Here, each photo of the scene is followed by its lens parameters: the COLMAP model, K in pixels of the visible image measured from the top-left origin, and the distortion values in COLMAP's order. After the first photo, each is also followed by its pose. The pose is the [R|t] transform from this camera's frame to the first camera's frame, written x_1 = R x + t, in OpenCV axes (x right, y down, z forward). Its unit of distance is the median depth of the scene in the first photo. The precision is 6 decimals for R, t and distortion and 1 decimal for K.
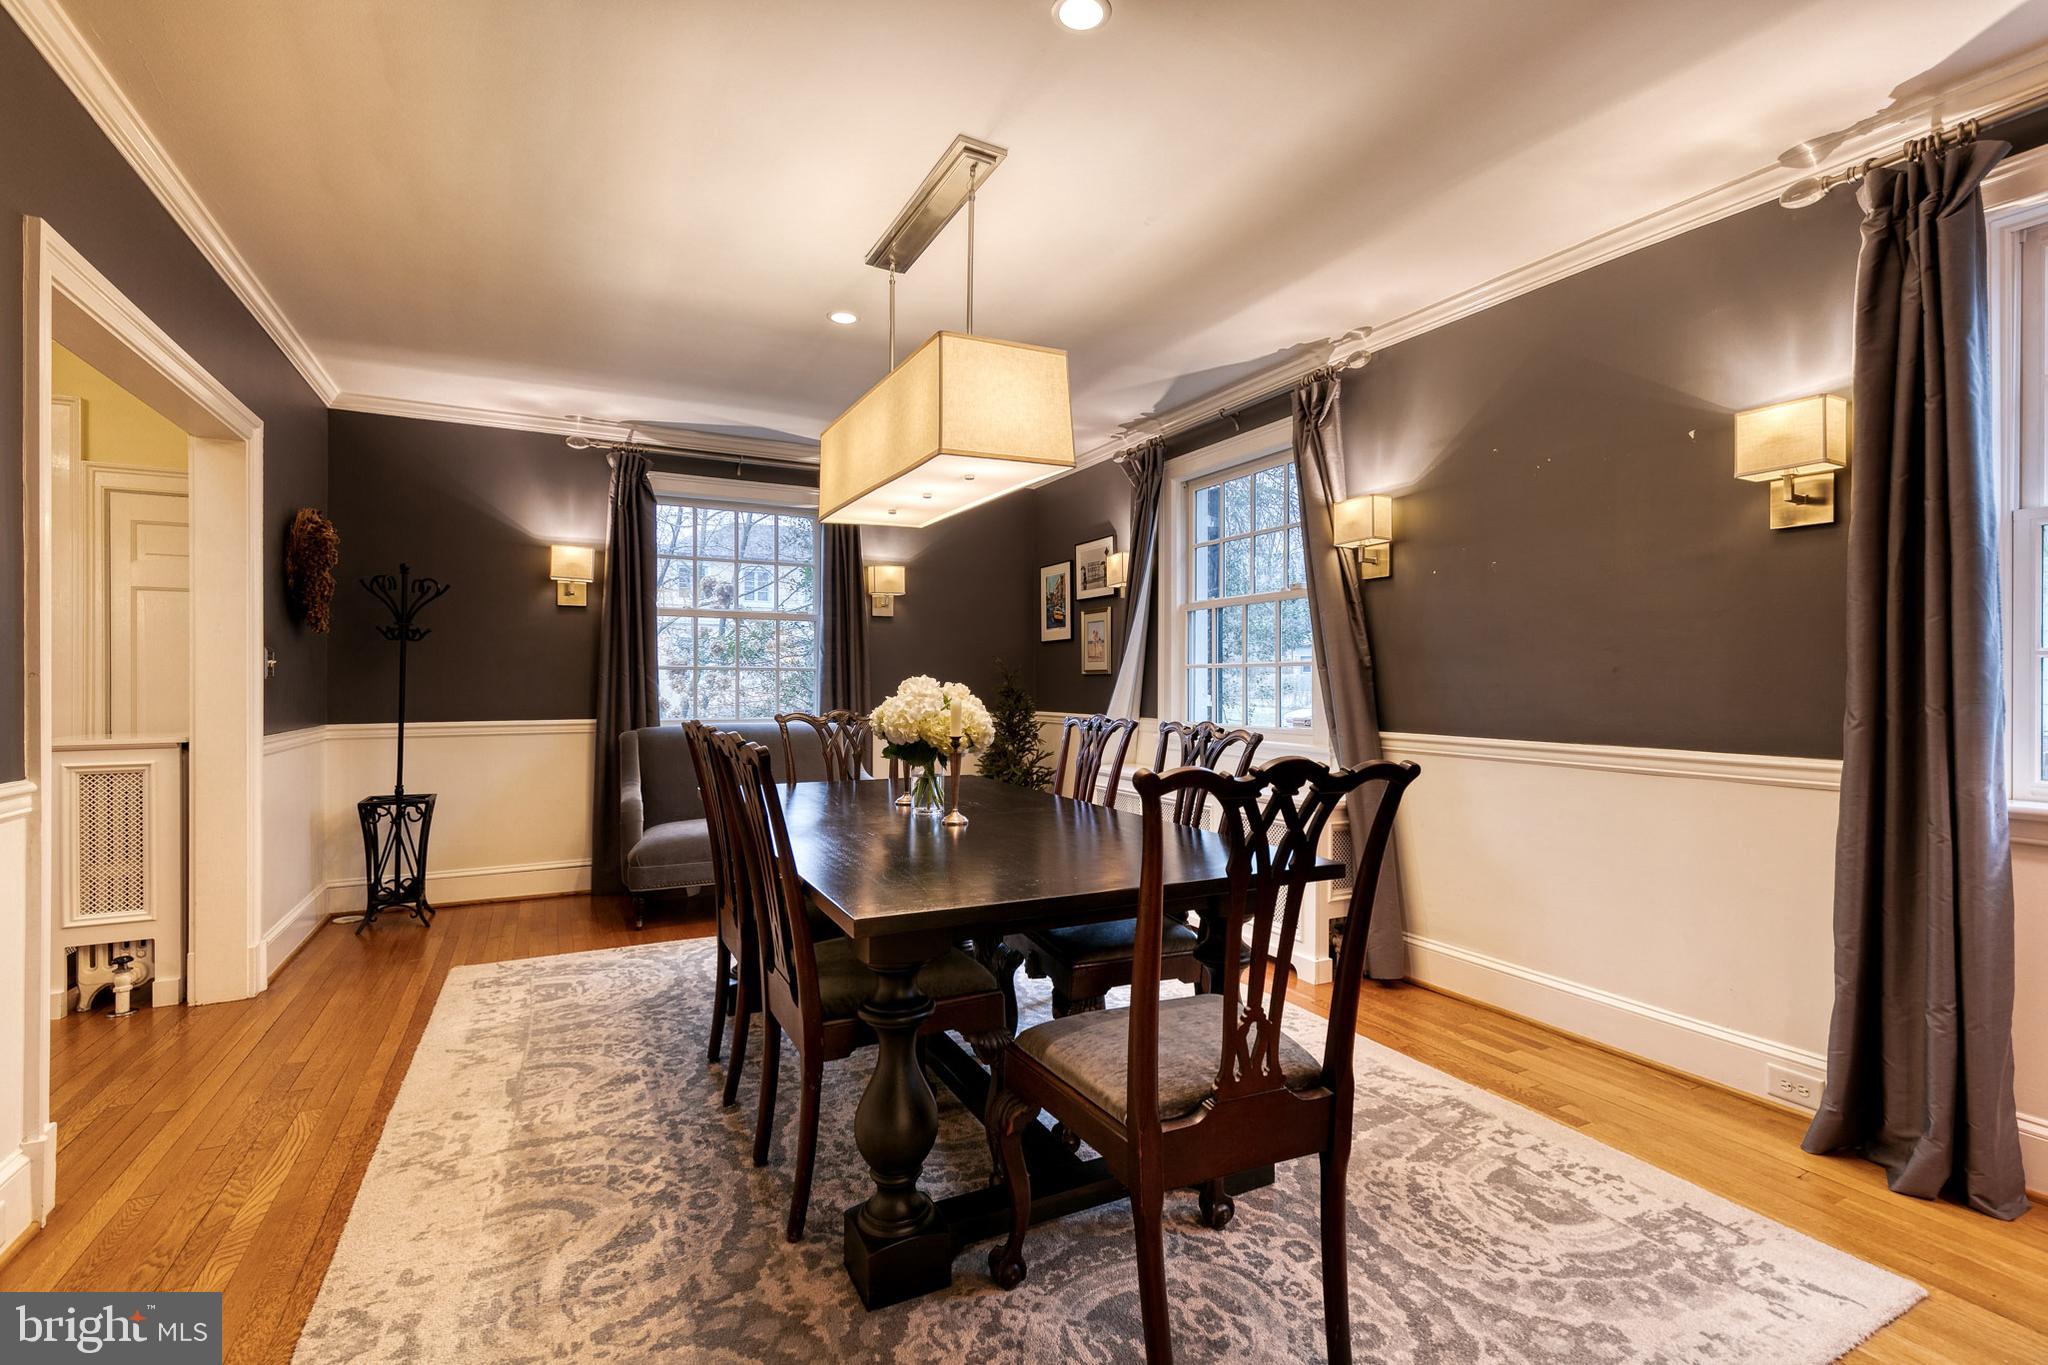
lens RADIAL K [[921.9, 0, 1023.6], [0, 921.9, 683.8], [0, 0, 1]] dist [0.001358, 0.000043]
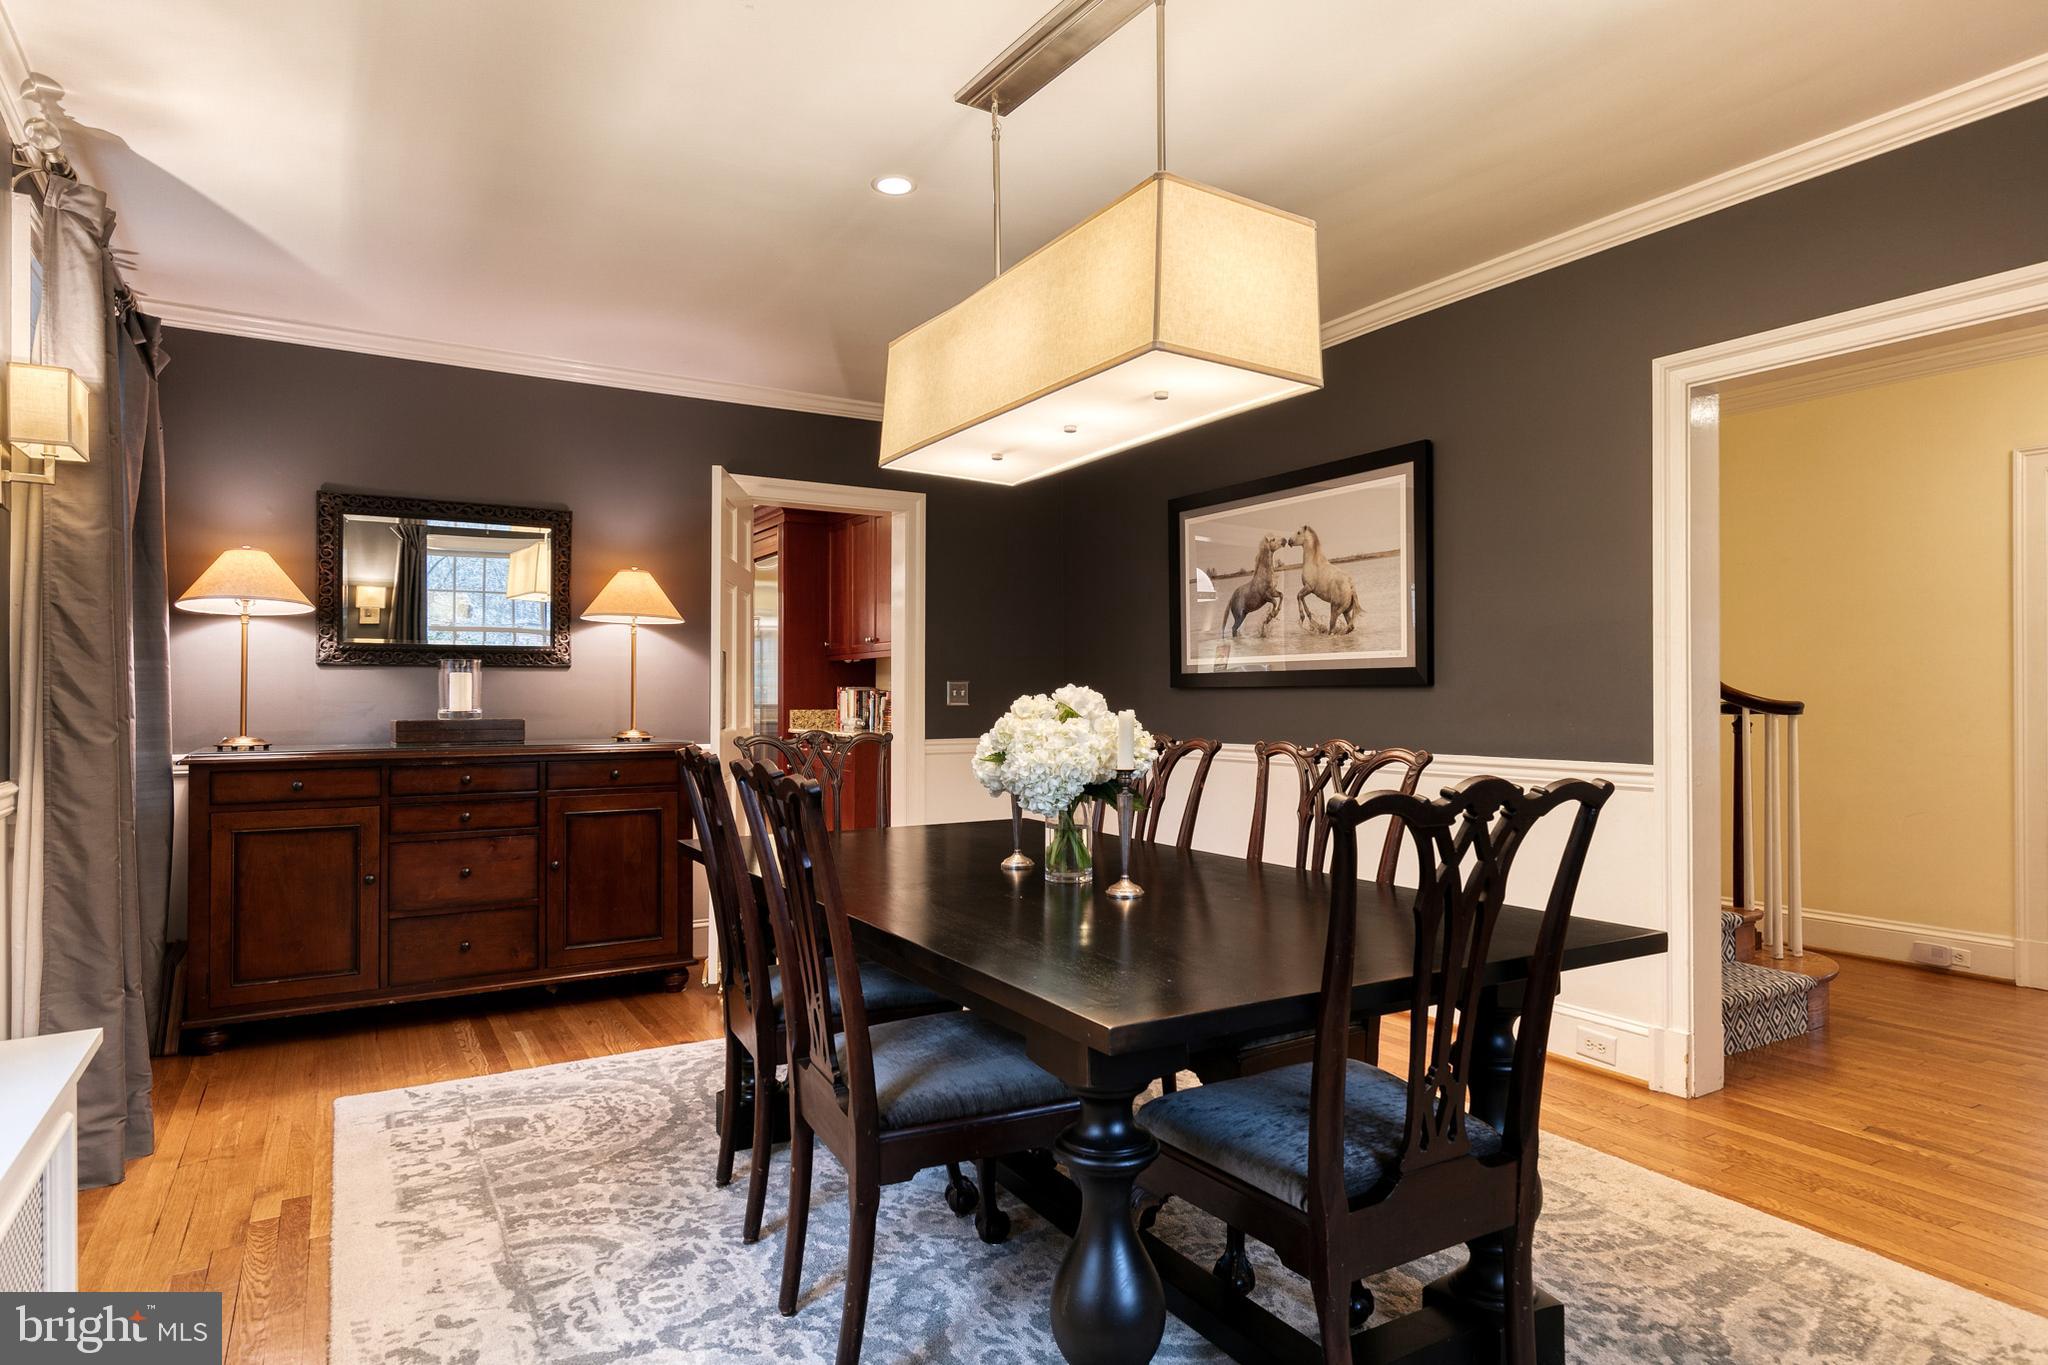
lens RADIAL K [[1168.2, 0, 1023.0], [0, 1168.2, 686.5], [0, 0, 1]] dist [-0.000826, -0.000066]
pose [[-0.997754, -0.001530, -0.066965, -0.009936], [-0.000757, 0.999933, -0.011560, 0.003699], [0.066979, -0.011484, -0.997688, 2.488206]]
